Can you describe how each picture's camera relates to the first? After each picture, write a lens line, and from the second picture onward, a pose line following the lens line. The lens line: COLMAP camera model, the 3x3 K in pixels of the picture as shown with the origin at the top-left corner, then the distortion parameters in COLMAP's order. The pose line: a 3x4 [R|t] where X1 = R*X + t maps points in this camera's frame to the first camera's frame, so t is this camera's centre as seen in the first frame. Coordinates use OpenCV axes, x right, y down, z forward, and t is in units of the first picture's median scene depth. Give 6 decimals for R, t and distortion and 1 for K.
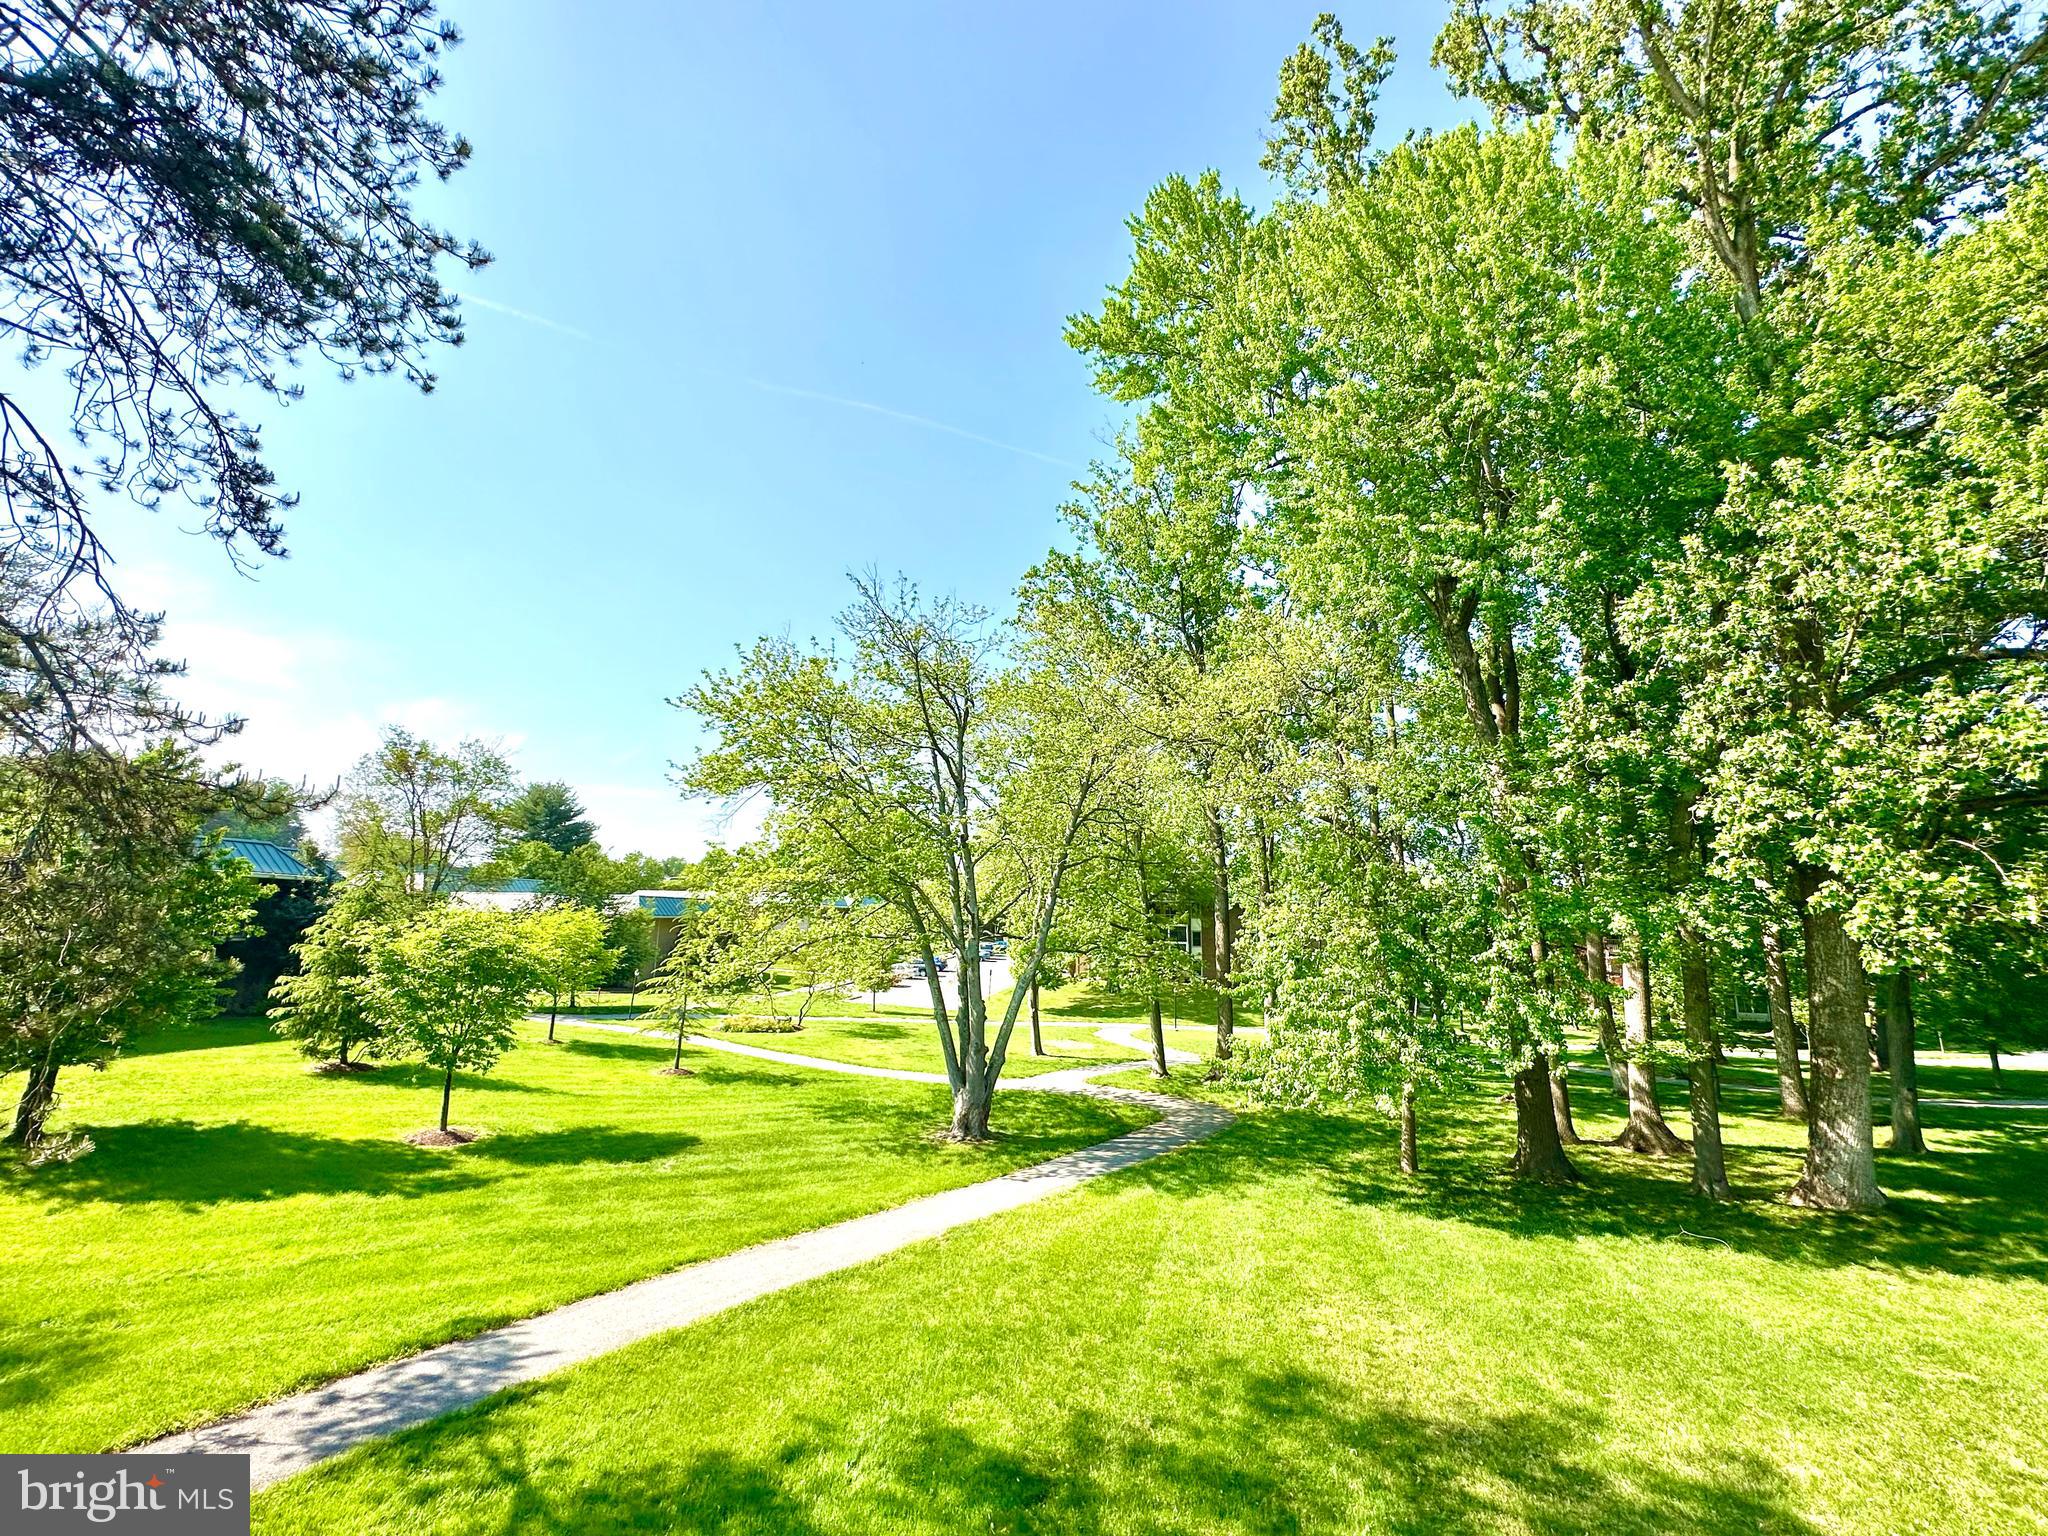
lens RADIAL K [[818.5, 0, 1024.0], [0, 818.5, 768.0], [0, 0, 1]] dist [-0.005927, 0.002605]
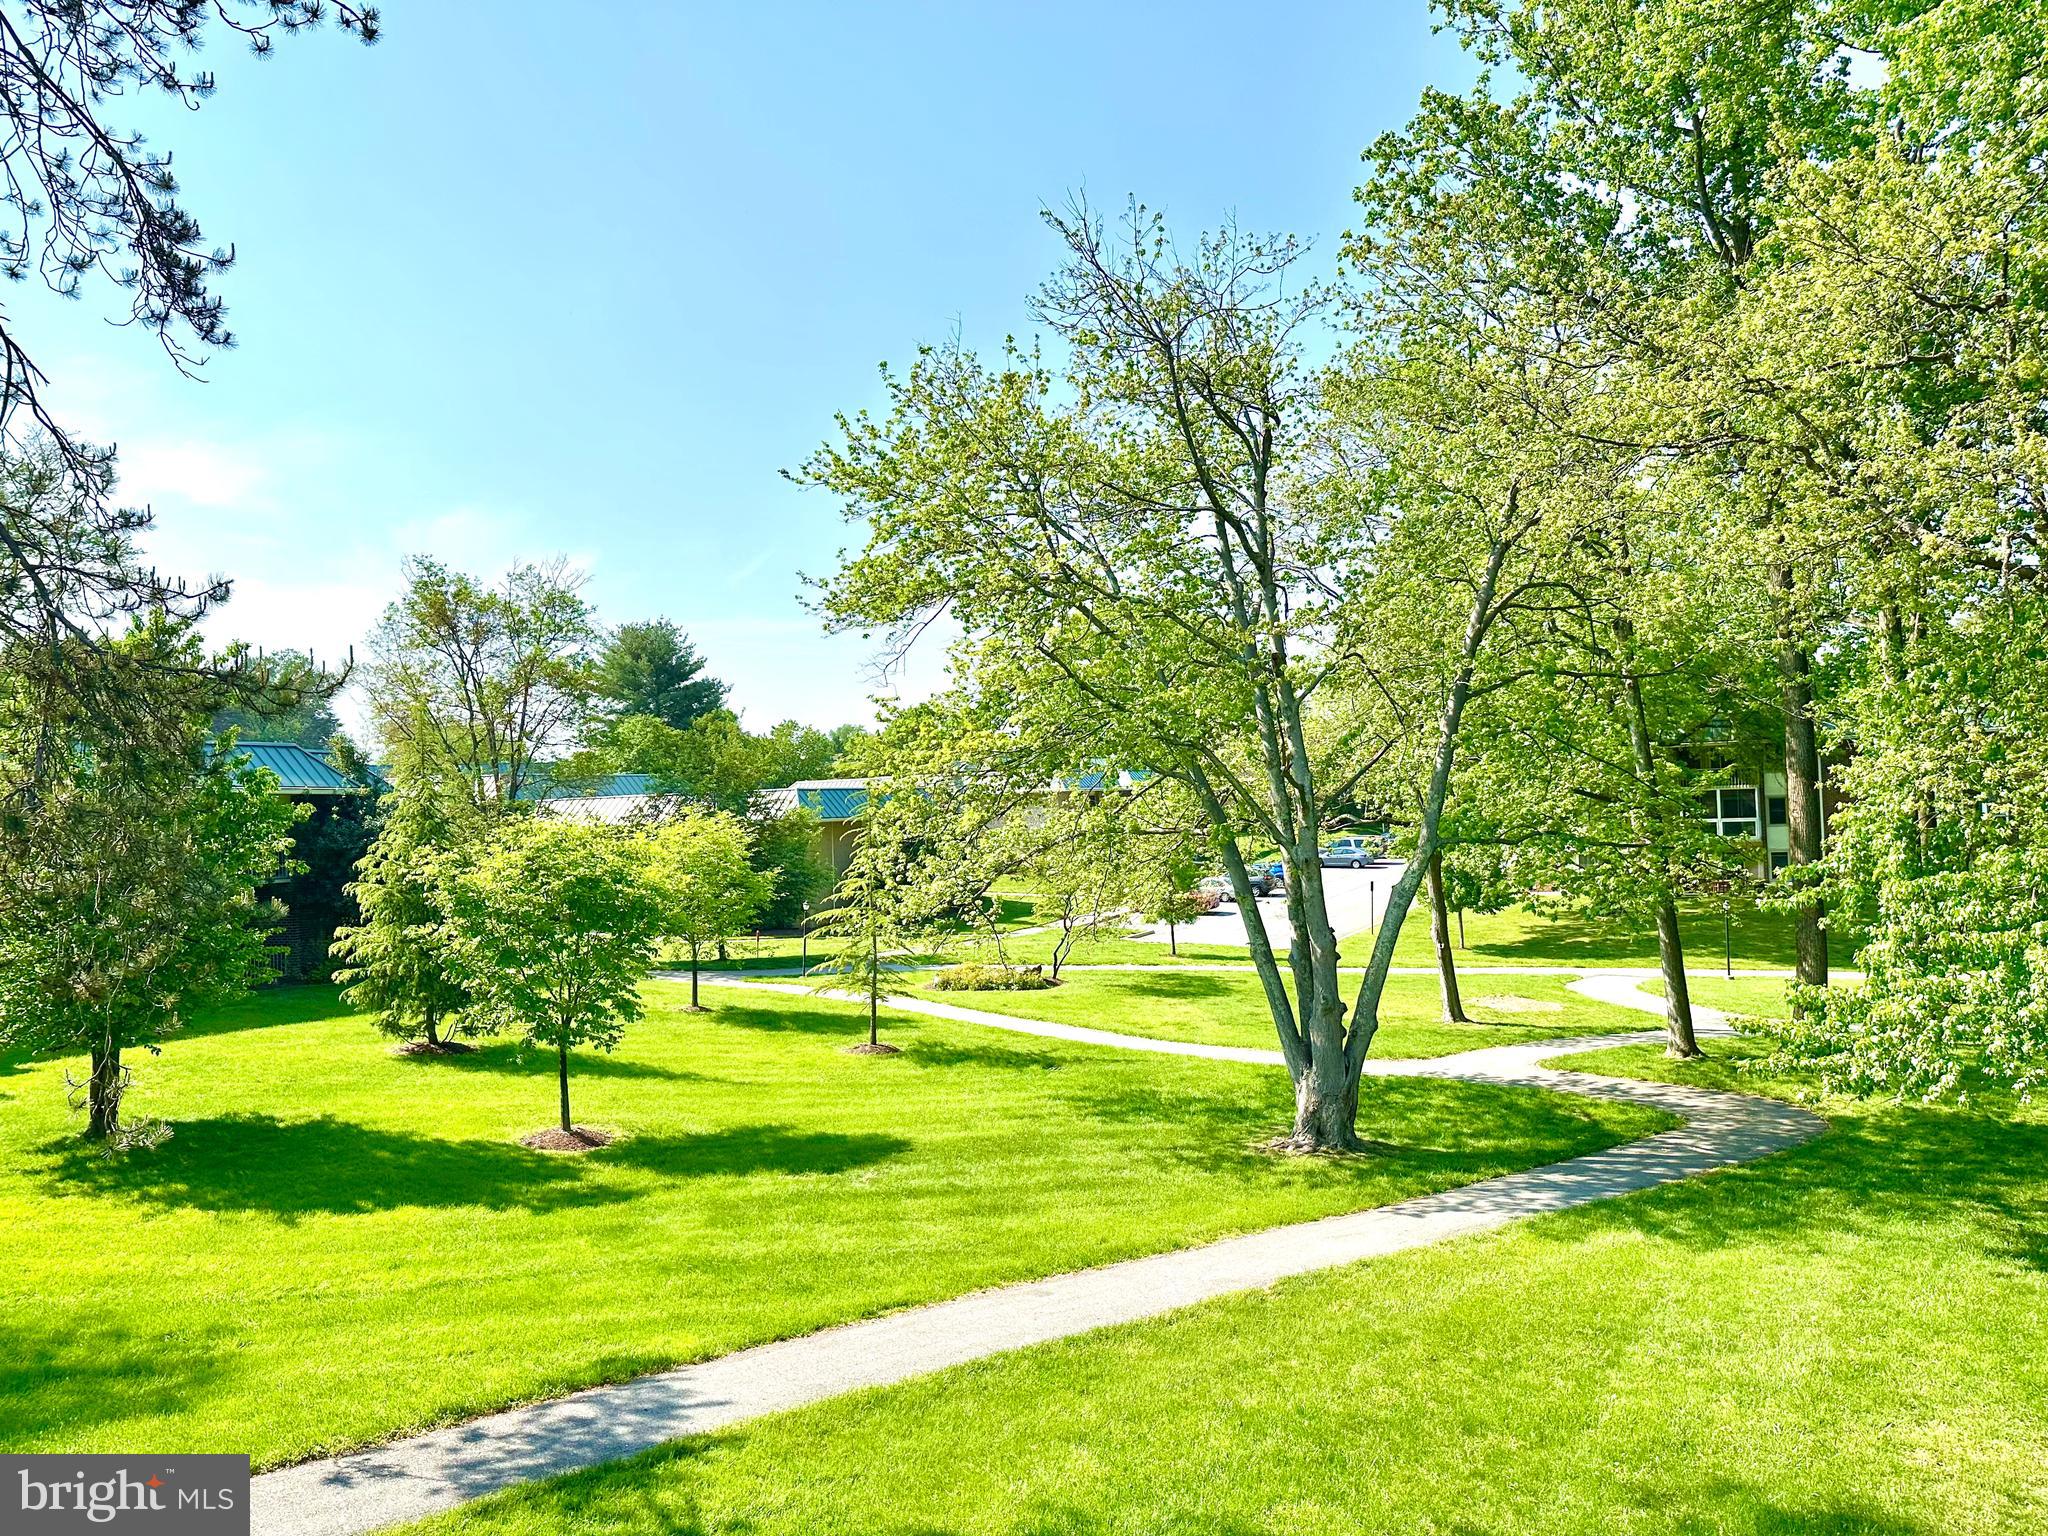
lens RADIAL K [[1433.4, 0, 1023.5], [0, 1433.4, 772.9], [0, 0, 1]] dist [0.063509, -0.076804]
pose [[0.958860, -0.058710, -0.277741, 0.034037], [0.102560, 0.983941, 0.146085, -0.002694], [0.264704, -0.168560, 0.949484, -0.032540]]
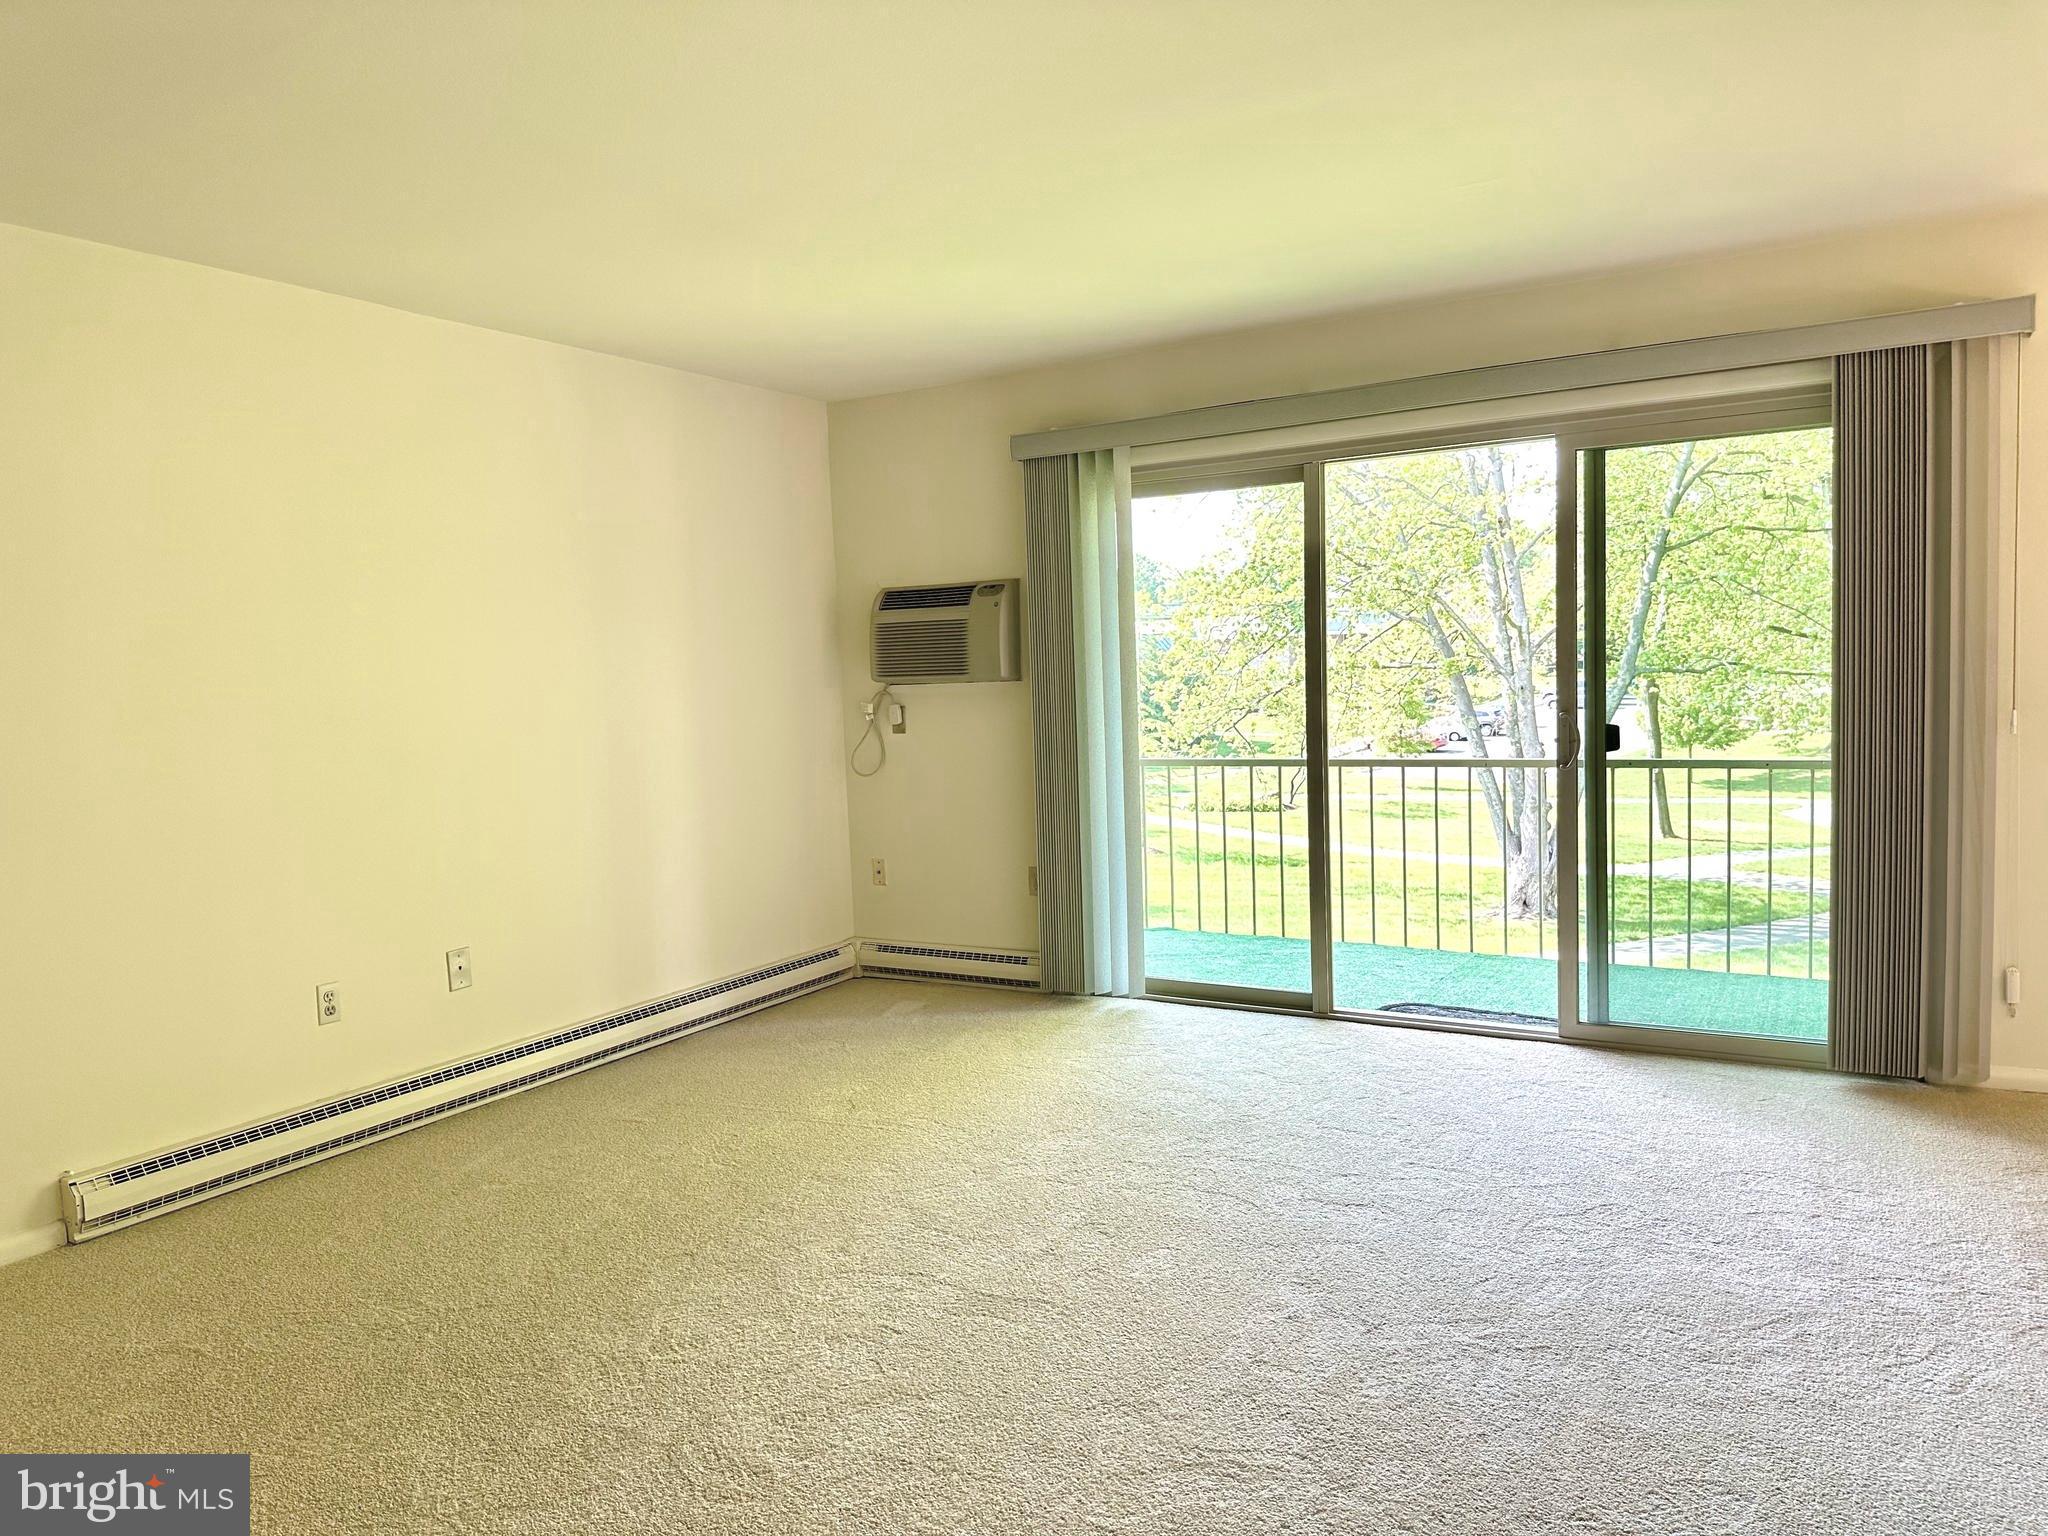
lens RADIAL K [[1413.5, 0, 1030.1], [0, 1413.5, 760.6], [0, 0, 1]] dist [0.100653, -0.129947]
pose [[0.905621, -0.026375, -0.423267, 0.083009], [0.133651, 0.964955, 0.225831, -0.056013], [0.402477, -0.261087, 0.877408, -0.337888]]
